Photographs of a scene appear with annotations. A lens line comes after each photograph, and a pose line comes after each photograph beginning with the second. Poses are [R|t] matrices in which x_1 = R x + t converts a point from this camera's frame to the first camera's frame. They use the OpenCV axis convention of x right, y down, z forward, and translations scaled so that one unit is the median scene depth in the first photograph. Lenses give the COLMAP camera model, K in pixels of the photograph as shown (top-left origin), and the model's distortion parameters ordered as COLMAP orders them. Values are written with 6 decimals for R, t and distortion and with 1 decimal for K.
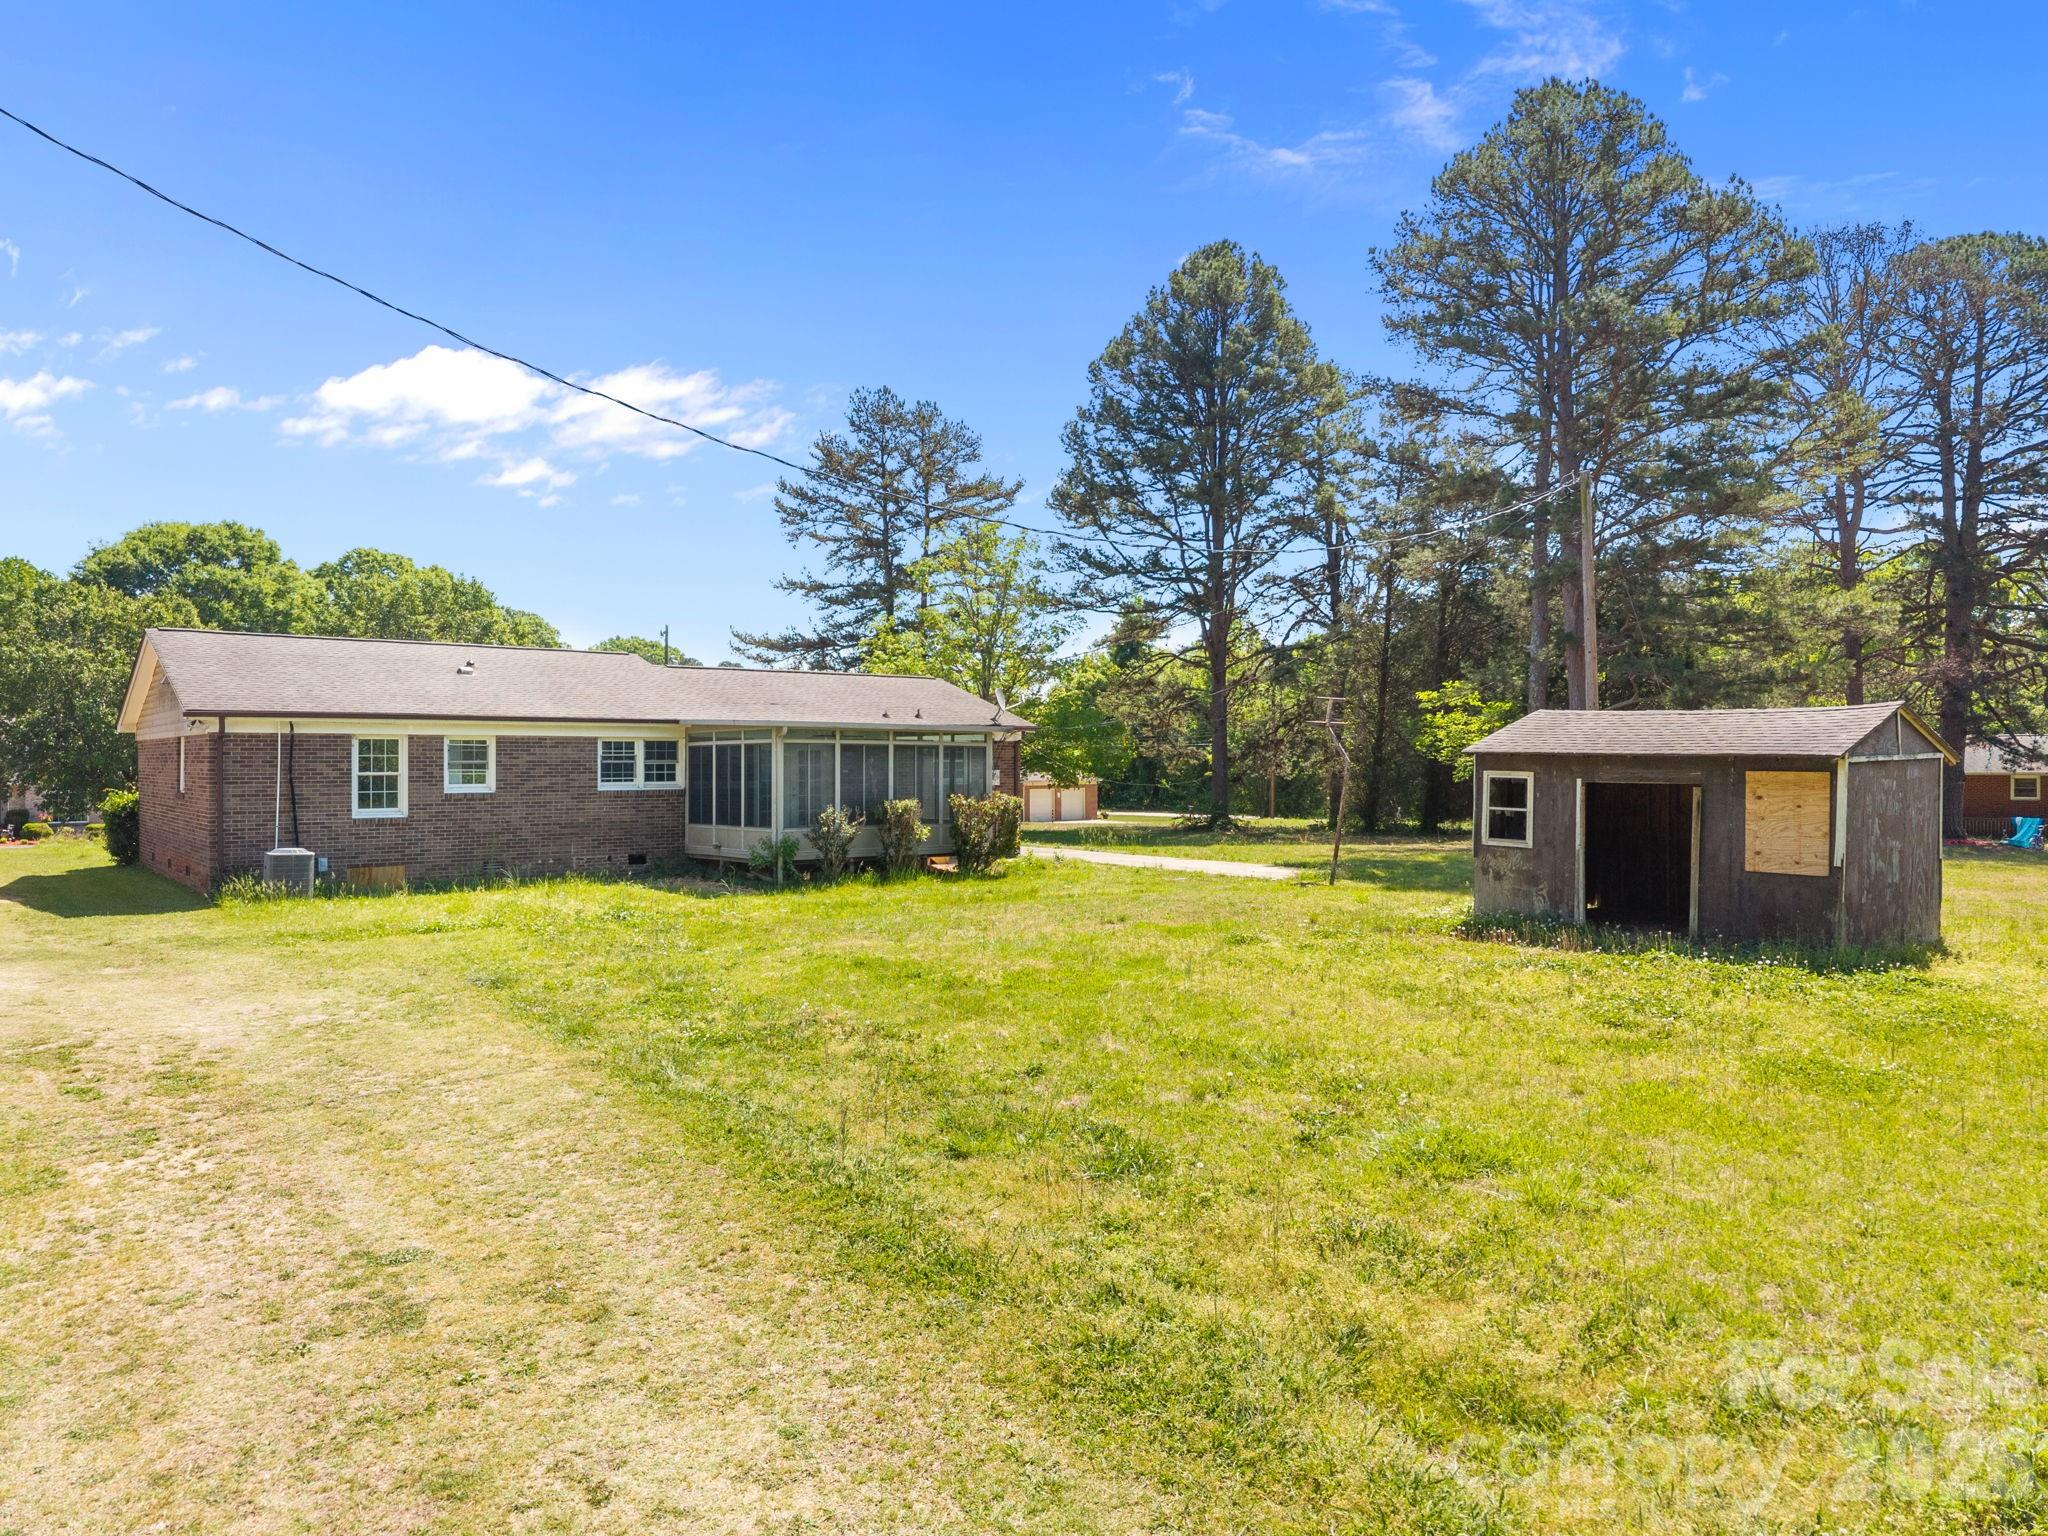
lens RADIAL K [[1364.6, 0, 1024.0], [0, 1364.6, 768.0], [0, 0, 1]] dist [0.042409, -0.050090]
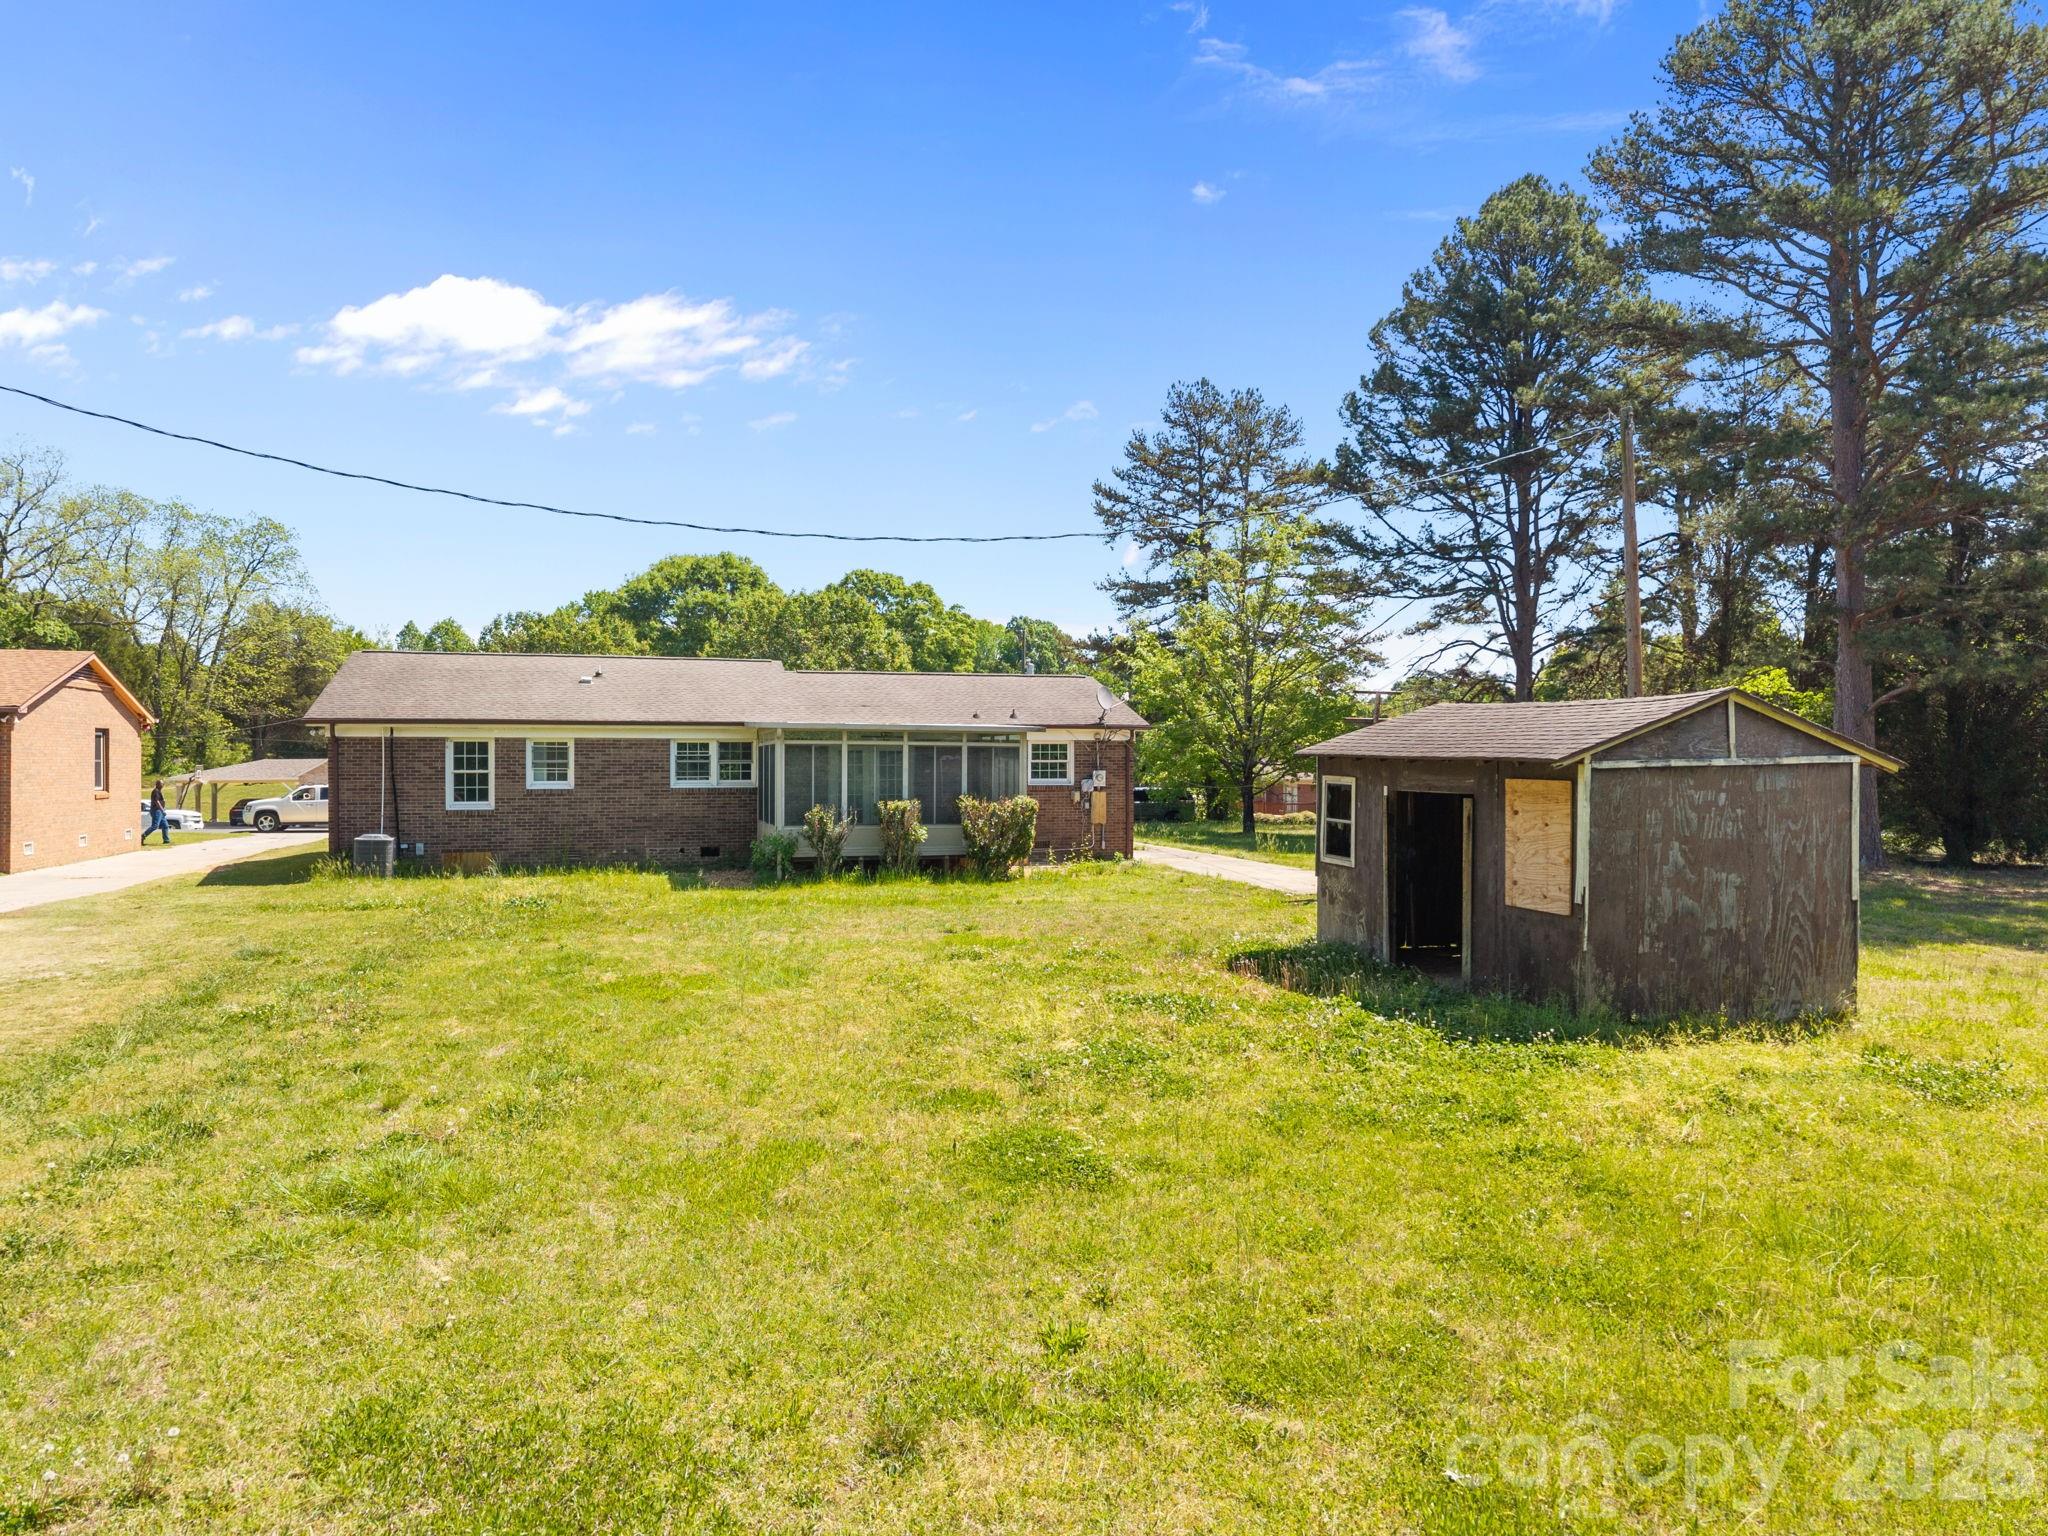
lens RADIAL K [[1364.6, 0, 1024.0], [0, 1364.6, 768.0], [0, 0, 1]] dist [0.042409, -0.050090]
pose [[0.922012, 0.004477, -0.387136, 0.365438], [-0.003784, 0.999990, 0.002553, -0.003123], [0.387144, -0.000889, 0.922019, 0.103375]]
